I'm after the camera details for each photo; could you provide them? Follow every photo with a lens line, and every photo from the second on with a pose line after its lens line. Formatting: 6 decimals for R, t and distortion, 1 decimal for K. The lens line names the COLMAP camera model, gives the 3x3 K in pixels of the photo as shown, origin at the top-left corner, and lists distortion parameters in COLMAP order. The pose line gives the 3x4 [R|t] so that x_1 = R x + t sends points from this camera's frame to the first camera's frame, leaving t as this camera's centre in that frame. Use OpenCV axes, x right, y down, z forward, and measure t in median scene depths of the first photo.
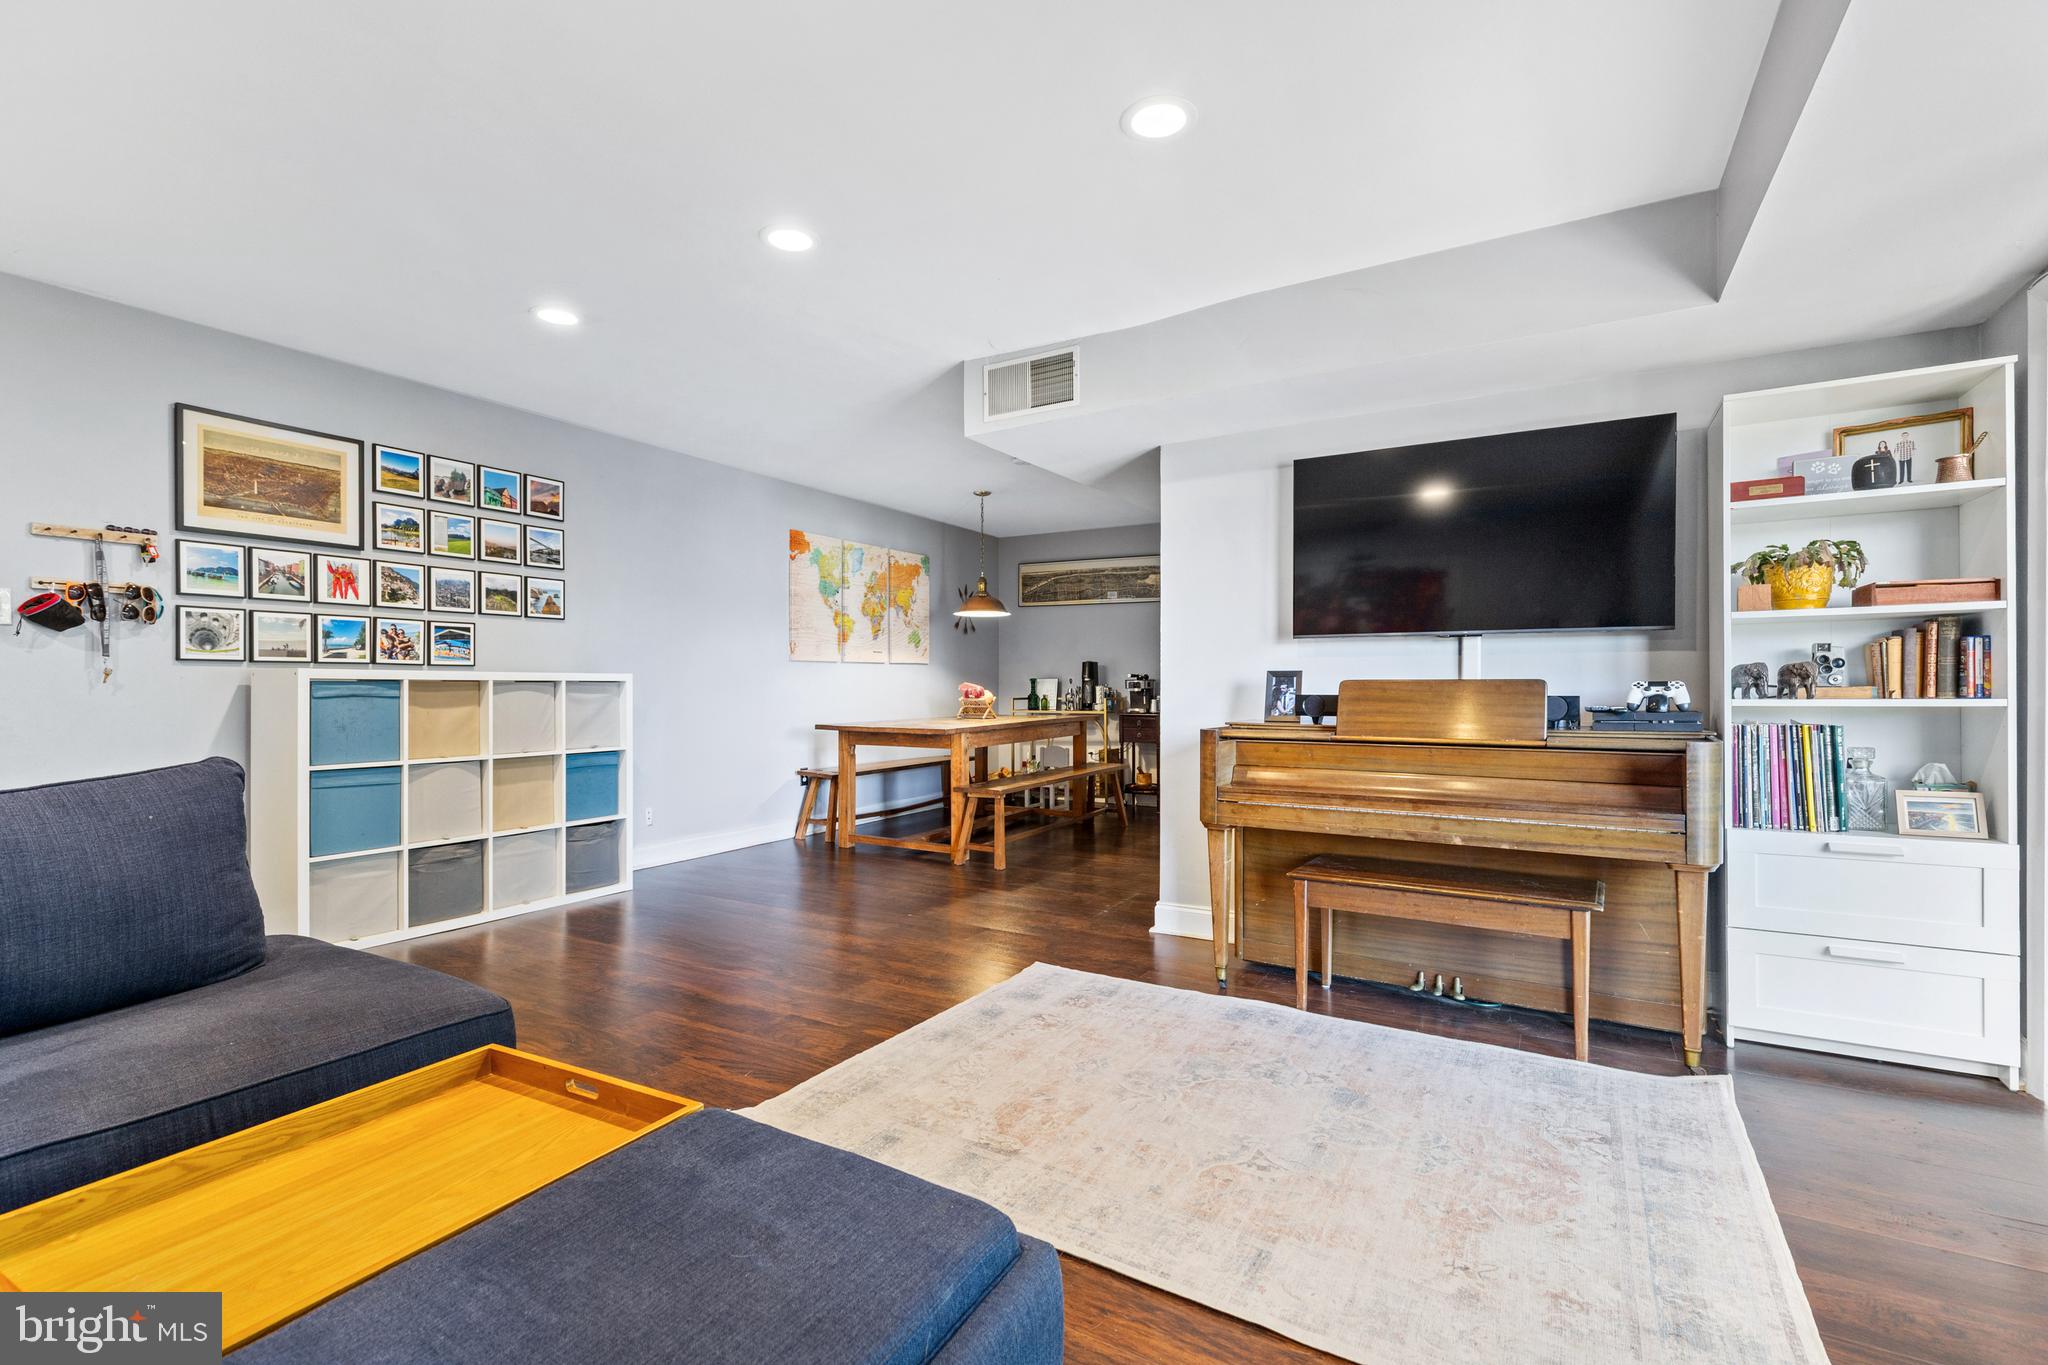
lens RADIAL K [[920.4, 0, 1015.2], [0, 920.4, 693.1], [0, 0, 1]] dist [0.001958, 0.000097]
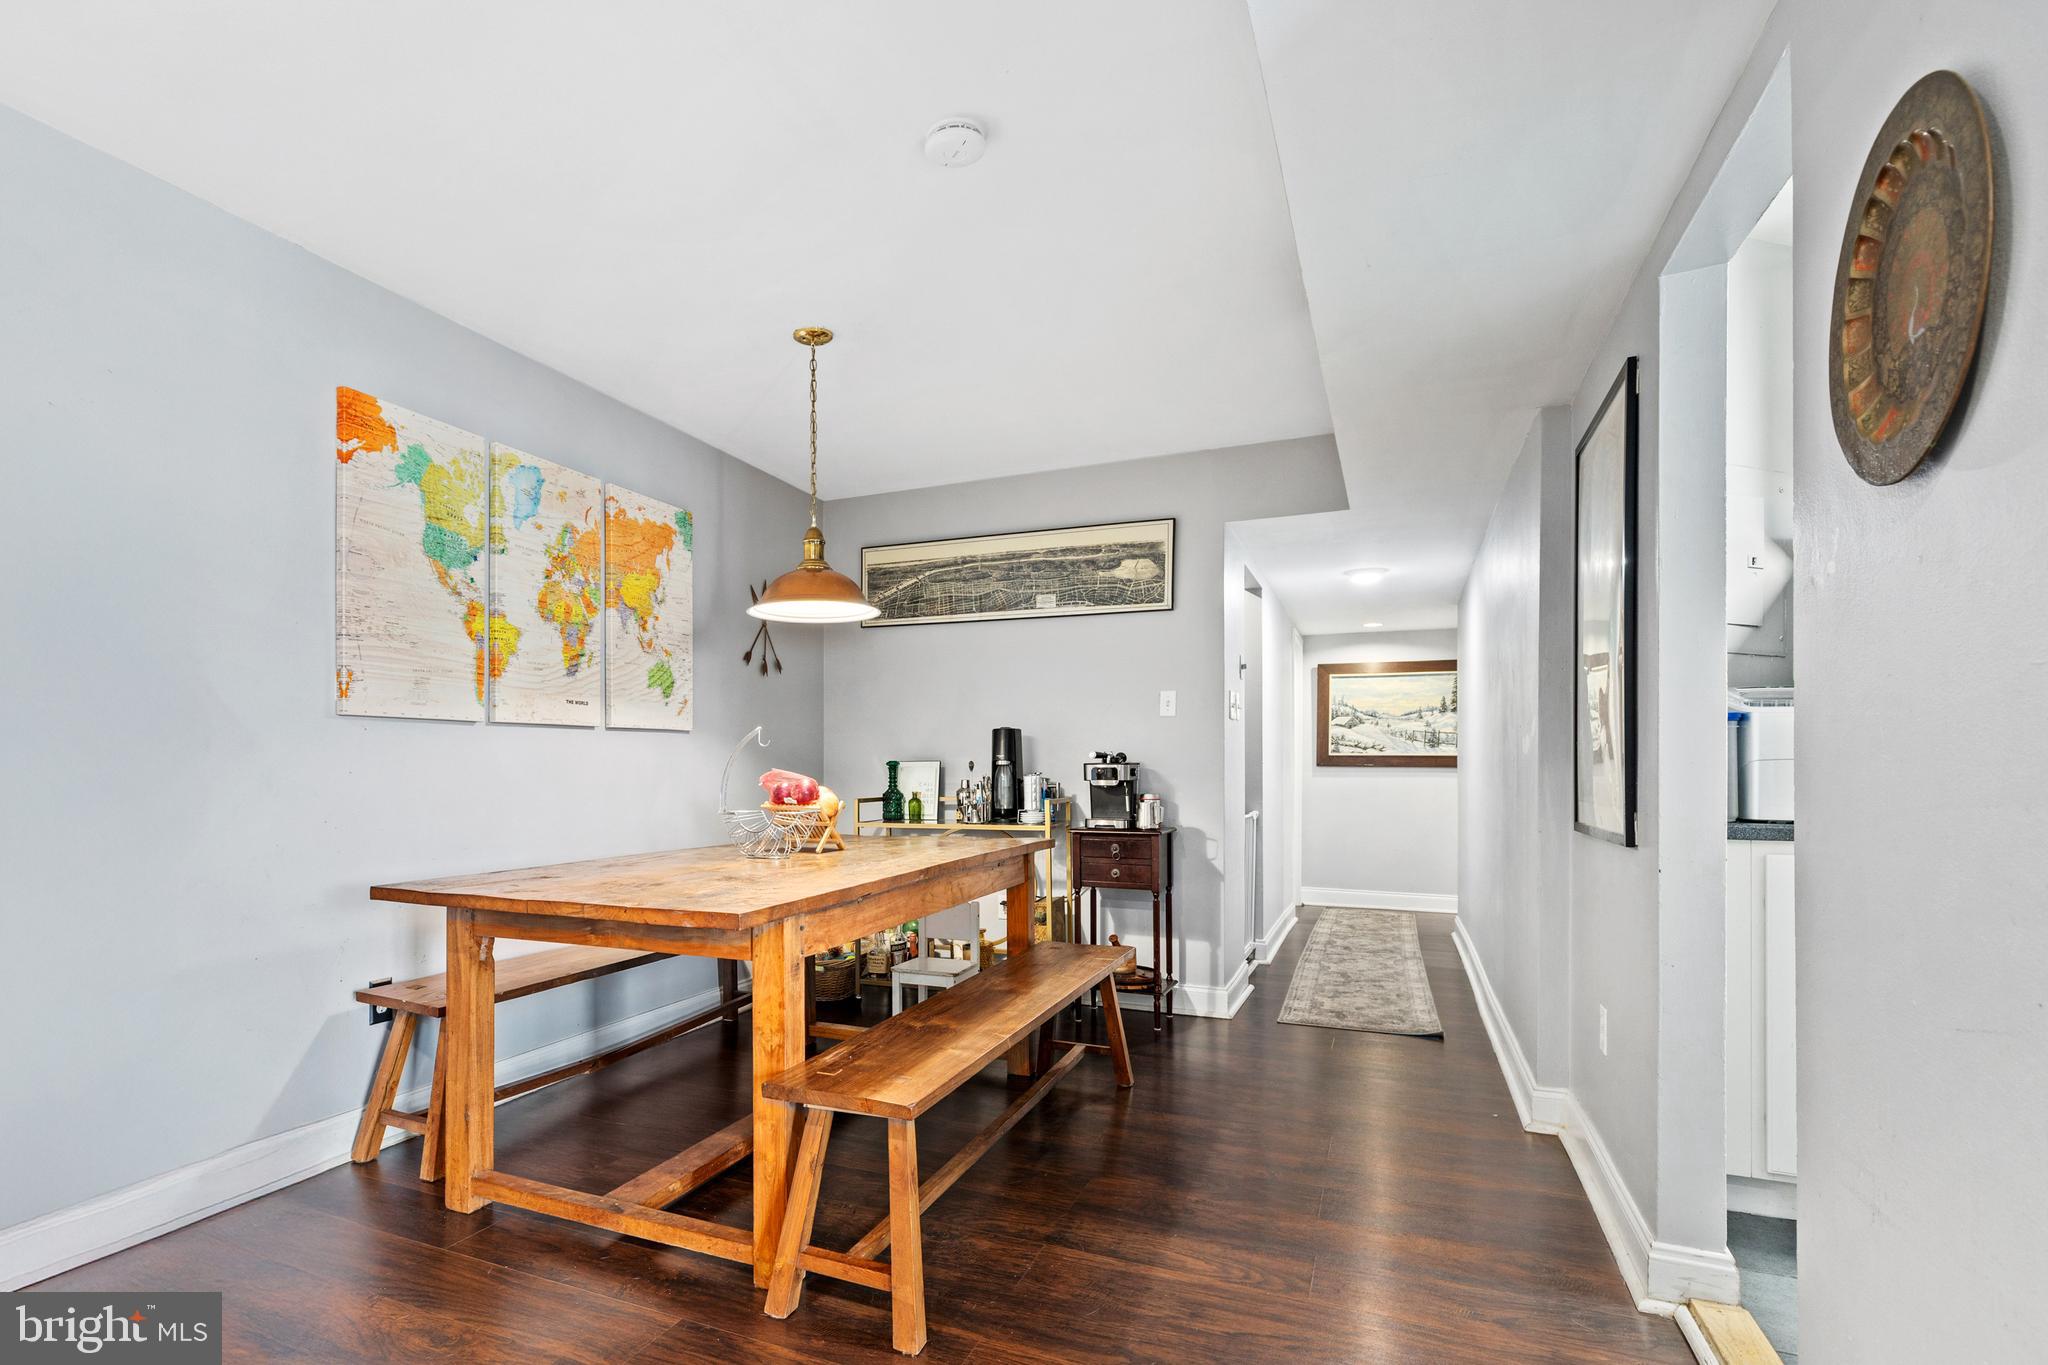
lens RADIAL K [[1046.9, 0, 866.4], [0, 1046.9, 766.7], [0, 0, 1]] dist [0.011206, -0.005072]
pose [[0.997746, -0.002040, 0.067068, -0.068116], [0.002957, 0.999904, -0.013574, -0.008784], [-0.067034, 0.013741, 0.997656, 0.774341]]
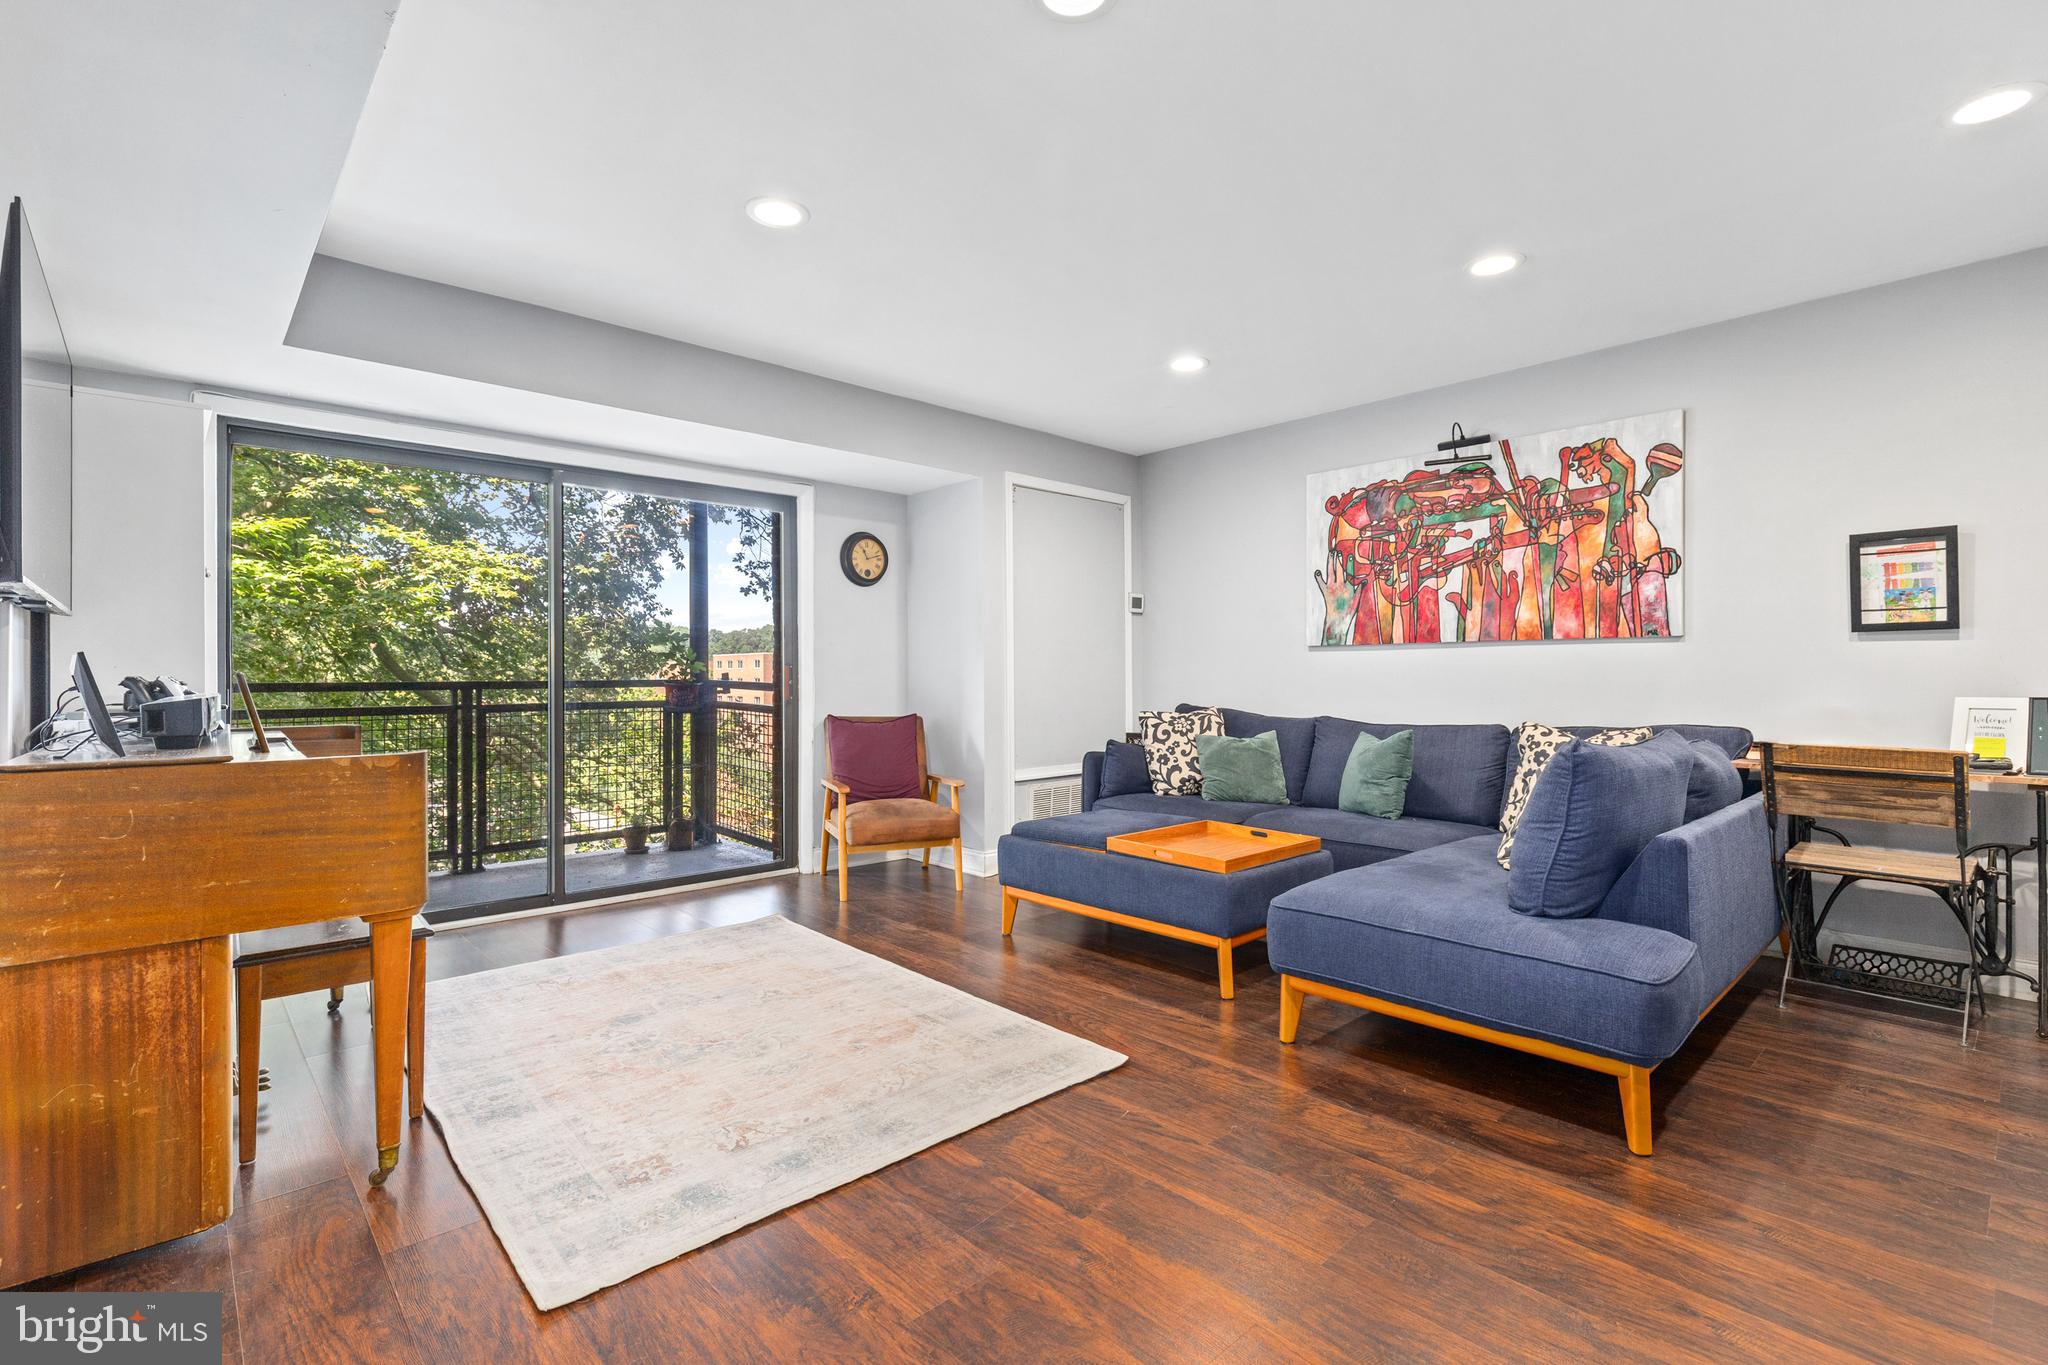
lens RADIAL K [[920.4, 0, 1012.5], [0, 920.4, 691.3], [0, 0, 1]] dist [0.001958, 0.000097]
pose [[-0.954788, -0.001026, 0.297287, -0.257994], [0.008657, 0.999474, 0.031250, -0.012834], [-0.297163, 0.032410, -0.954277, 1.071353]]
